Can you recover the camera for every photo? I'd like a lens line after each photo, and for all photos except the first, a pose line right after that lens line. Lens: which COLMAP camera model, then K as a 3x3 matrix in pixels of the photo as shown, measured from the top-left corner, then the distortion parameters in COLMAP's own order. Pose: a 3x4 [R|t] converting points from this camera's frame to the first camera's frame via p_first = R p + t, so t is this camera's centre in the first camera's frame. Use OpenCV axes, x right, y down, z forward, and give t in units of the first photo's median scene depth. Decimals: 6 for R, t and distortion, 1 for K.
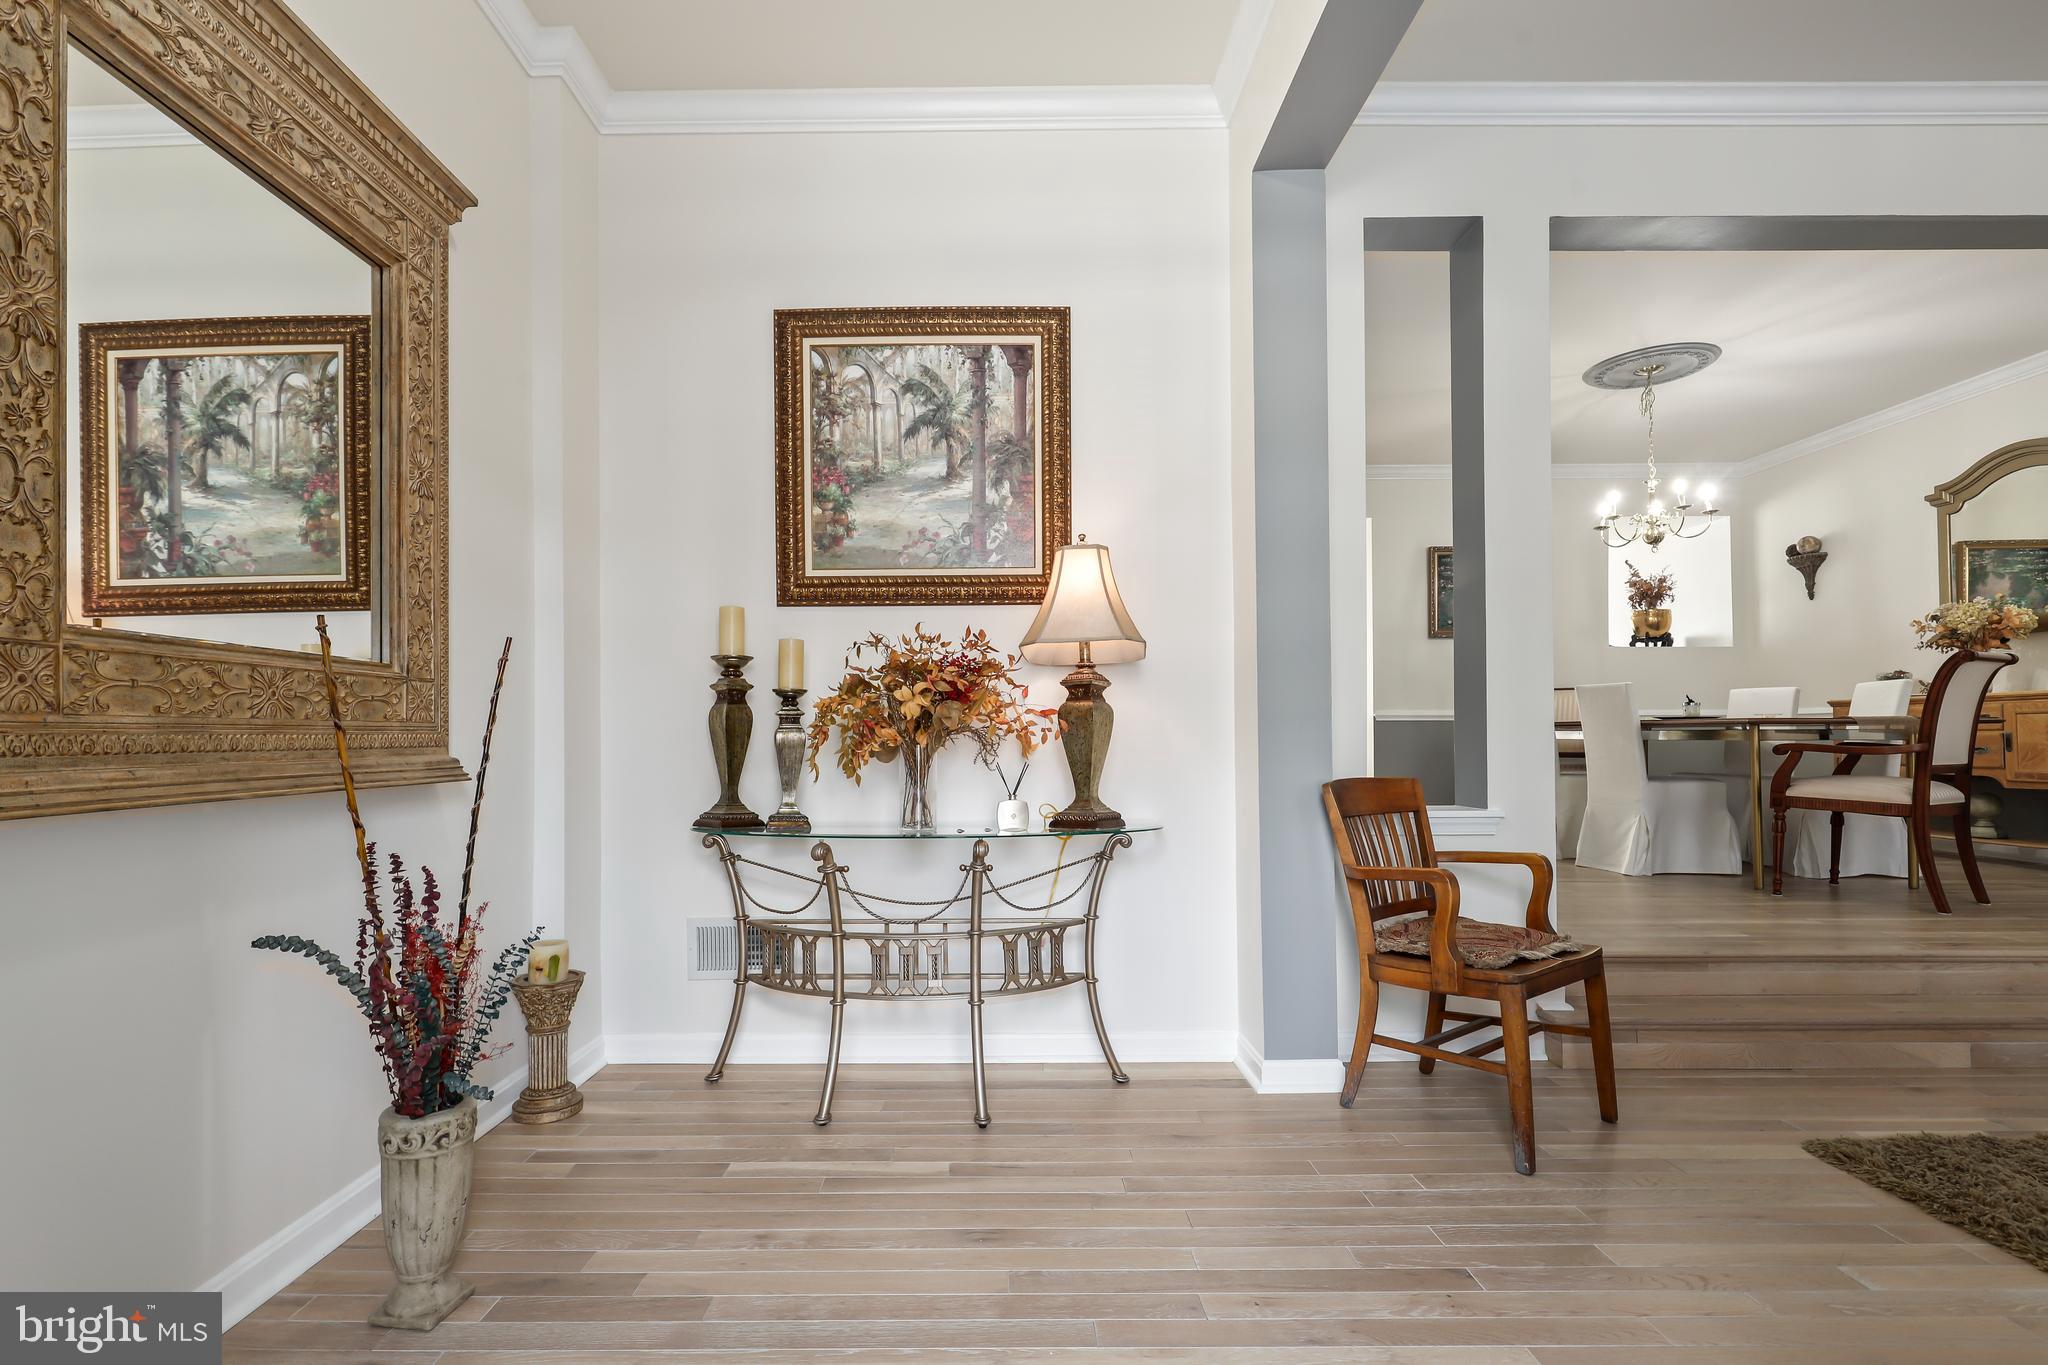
lens RADIAL K [[949.2, 0, 1022.5], [0, 949.2, 737.2], [0, 0, 1]] dist [0.001010, -0.000402]
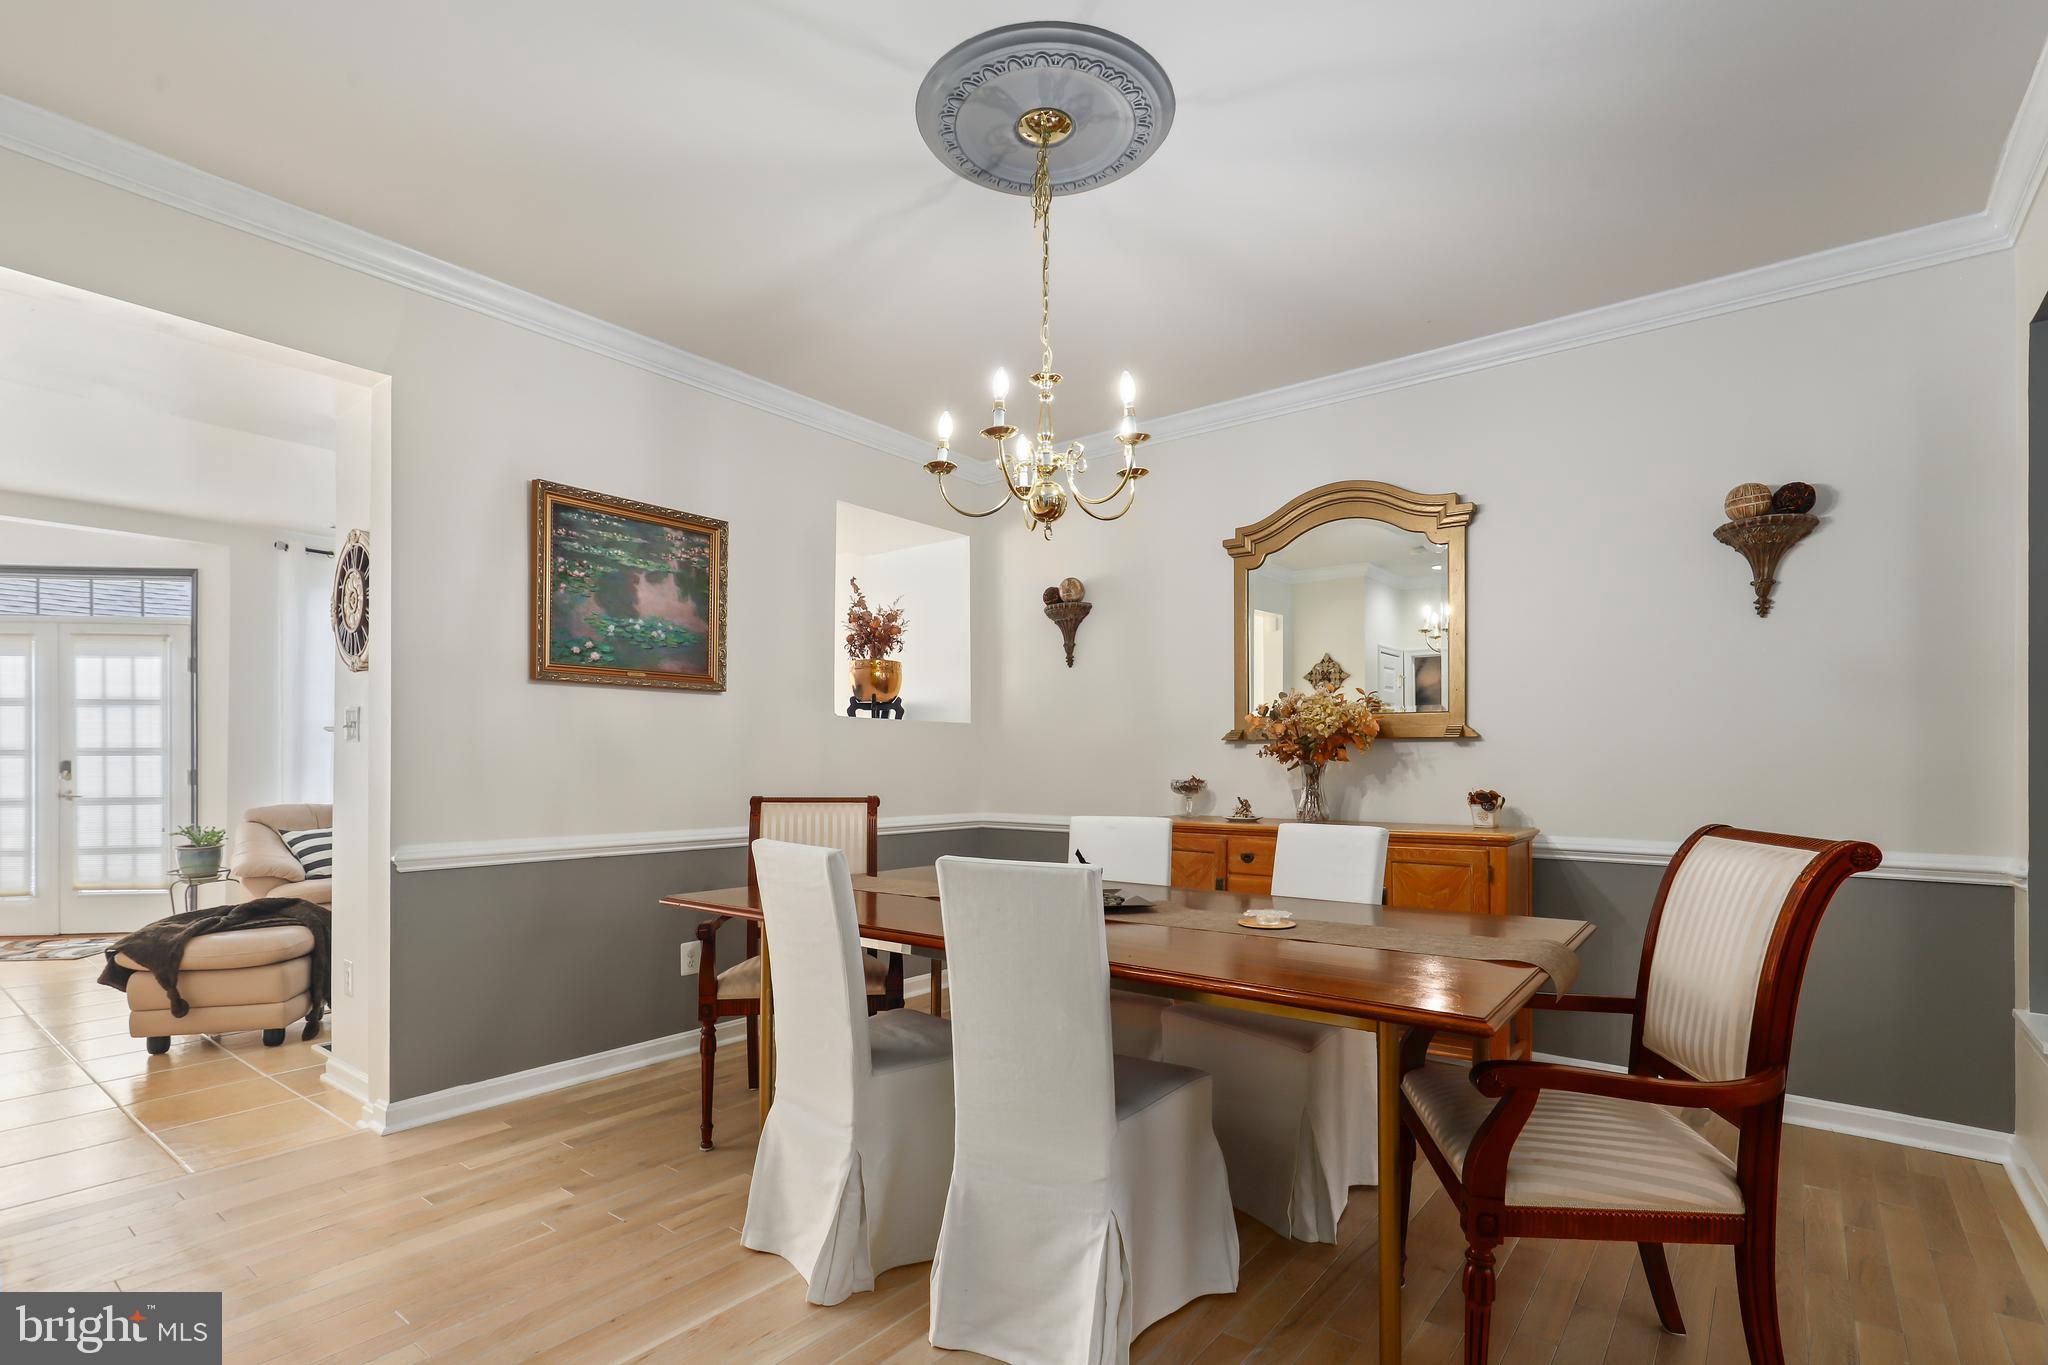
lens RADIAL K [[949.0, 0, 976.6], [0, 949.0, 750.5], [0, 0, 1]] dist [0.002184, 0.000042]
pose [[0.660979, 0.016149, 0.750230, 0.310626], [-0.006517, 0.999854, -0.015780, -0.088255], [-0.750376, 0.005541, 0.660988, 0.732236]]
